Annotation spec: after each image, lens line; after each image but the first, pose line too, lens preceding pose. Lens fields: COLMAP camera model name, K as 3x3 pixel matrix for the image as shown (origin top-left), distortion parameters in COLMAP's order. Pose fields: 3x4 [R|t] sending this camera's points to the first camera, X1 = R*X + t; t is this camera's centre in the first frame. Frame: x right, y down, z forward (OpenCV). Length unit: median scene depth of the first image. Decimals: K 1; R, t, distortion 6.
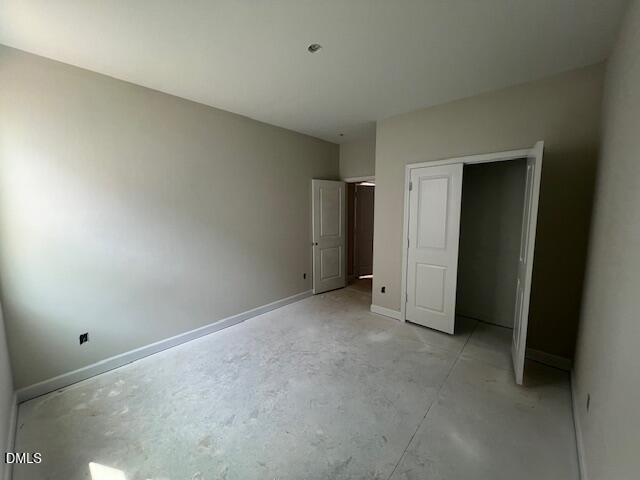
lens RADIAL K [[255.1, 0, 318.0], [0, 255.1, 238.8], [0, 0, 1]] dist [0.002373, -0.000424]
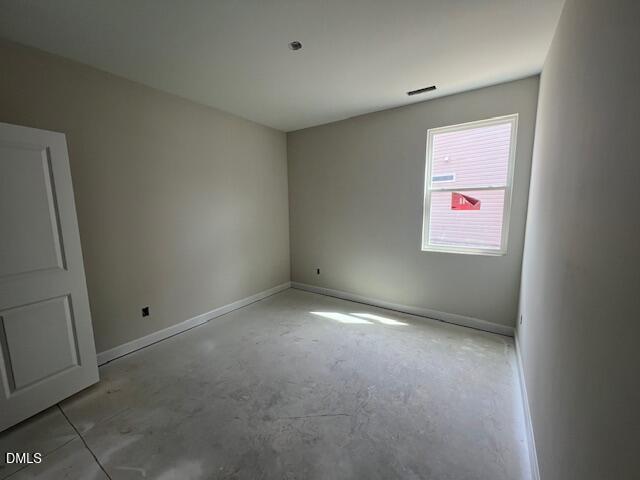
lens RADIAL K [[255.1, 0, 321.7], [0, 255.1, 239.3], [0, 0, 1]] dist [0.002373, -0.000424]
pose [[-0.989134, 0.036872, -0.142321, 0.041763], [0.001352, 0.970280, 0.241979, -0.177502], [0.147014, 0.239158, -0.959787, 1.691080]]
